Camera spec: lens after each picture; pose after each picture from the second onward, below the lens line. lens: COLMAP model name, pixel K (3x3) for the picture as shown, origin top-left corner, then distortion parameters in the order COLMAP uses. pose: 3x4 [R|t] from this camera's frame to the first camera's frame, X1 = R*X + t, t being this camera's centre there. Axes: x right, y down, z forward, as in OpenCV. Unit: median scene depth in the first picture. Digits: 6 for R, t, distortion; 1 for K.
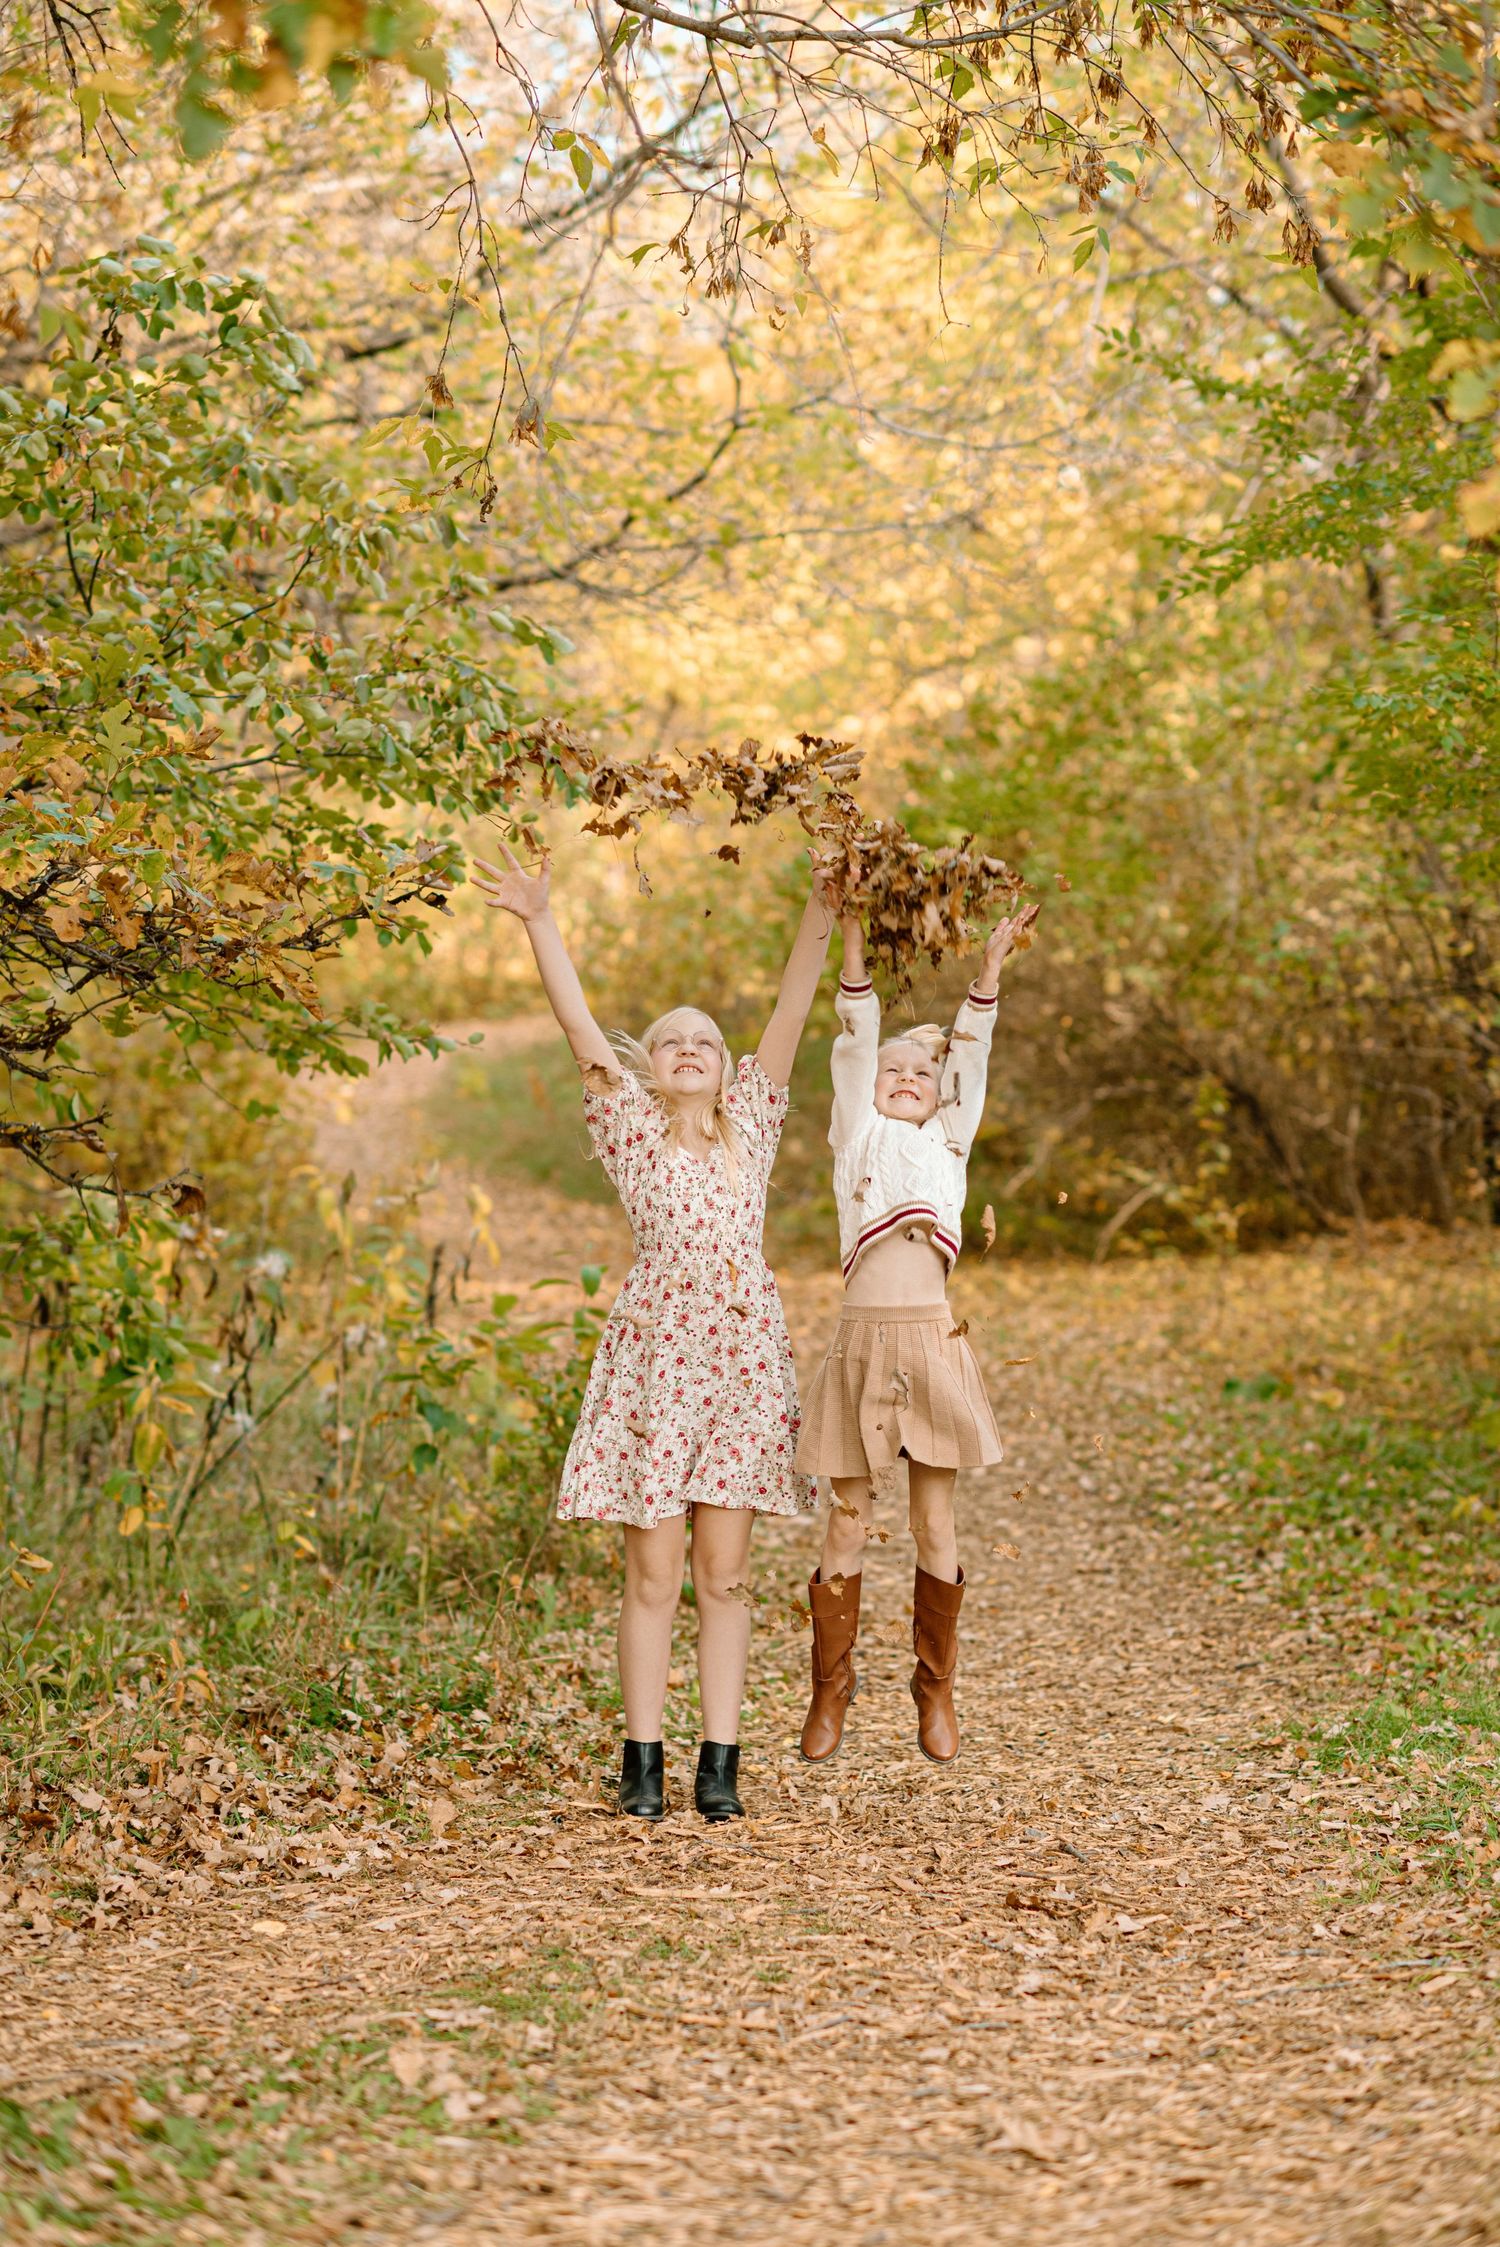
lens RADIAL K [[5443.2, 0, 764.3], [0, 5443.2, 1126.2], [0, 0, 1]] dist [0.257842, 0.000000]
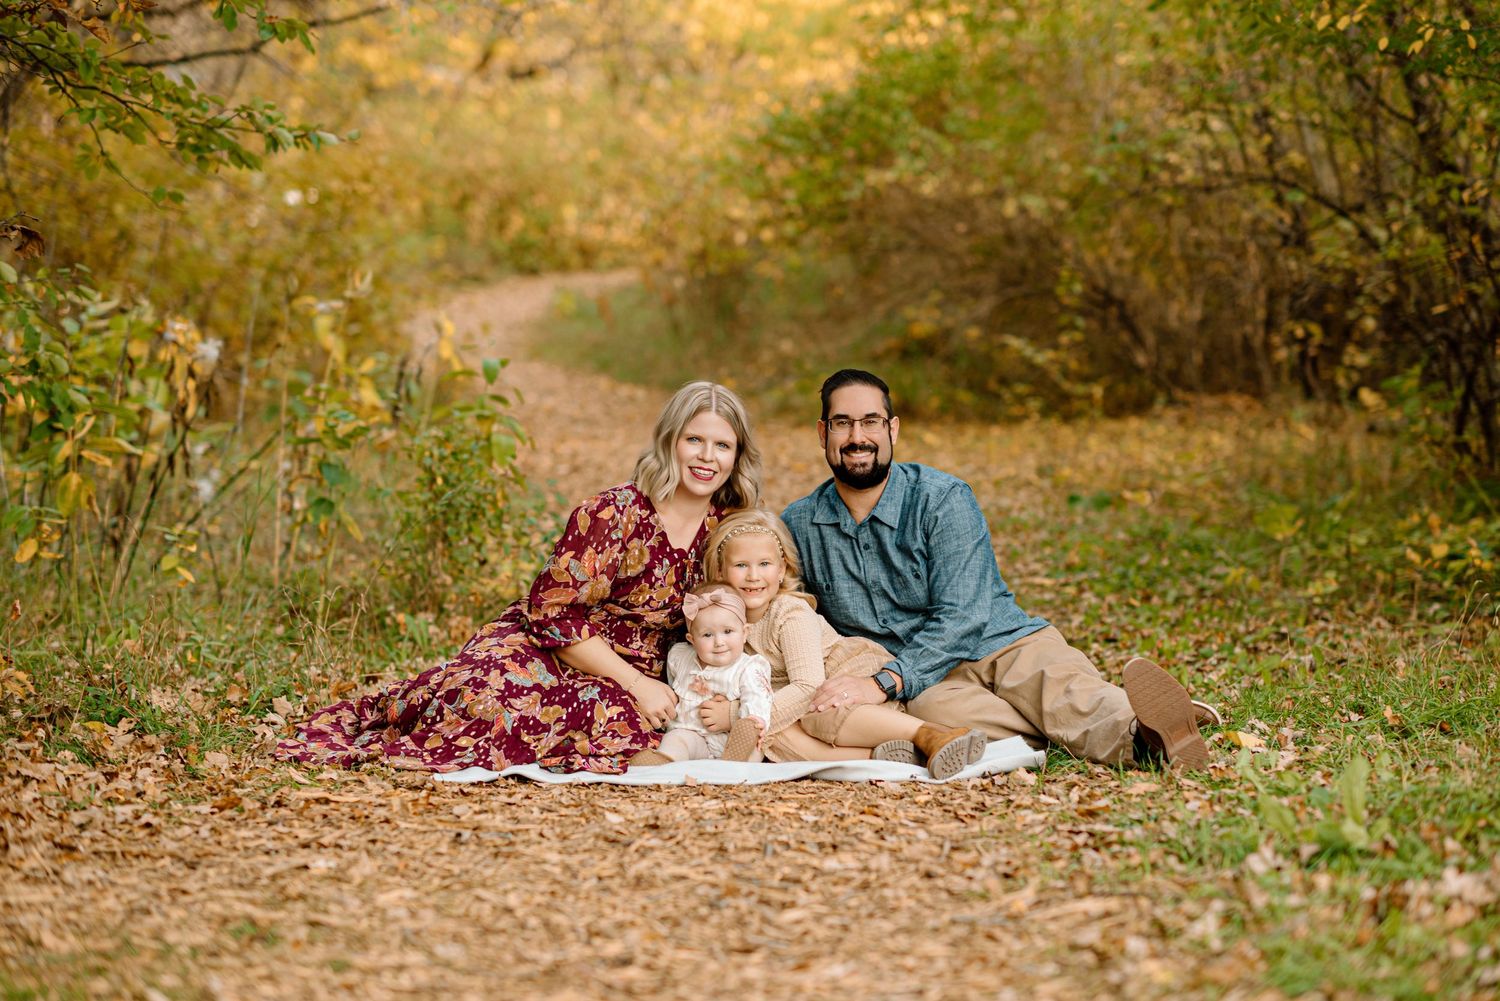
lens RADIAL K [[3633.7, 0, 741.1], [0, 3633.7, 498.0], [0, 0, 1]] dist [0.257842, 0.000000]
pose [[0.999444, 0.014617, -0.029965, 0.034710], [-0.013751, 0.999487, 0.028924, 0.024497], [0.030372, -0.028496, 0.999132, 0.164453]]
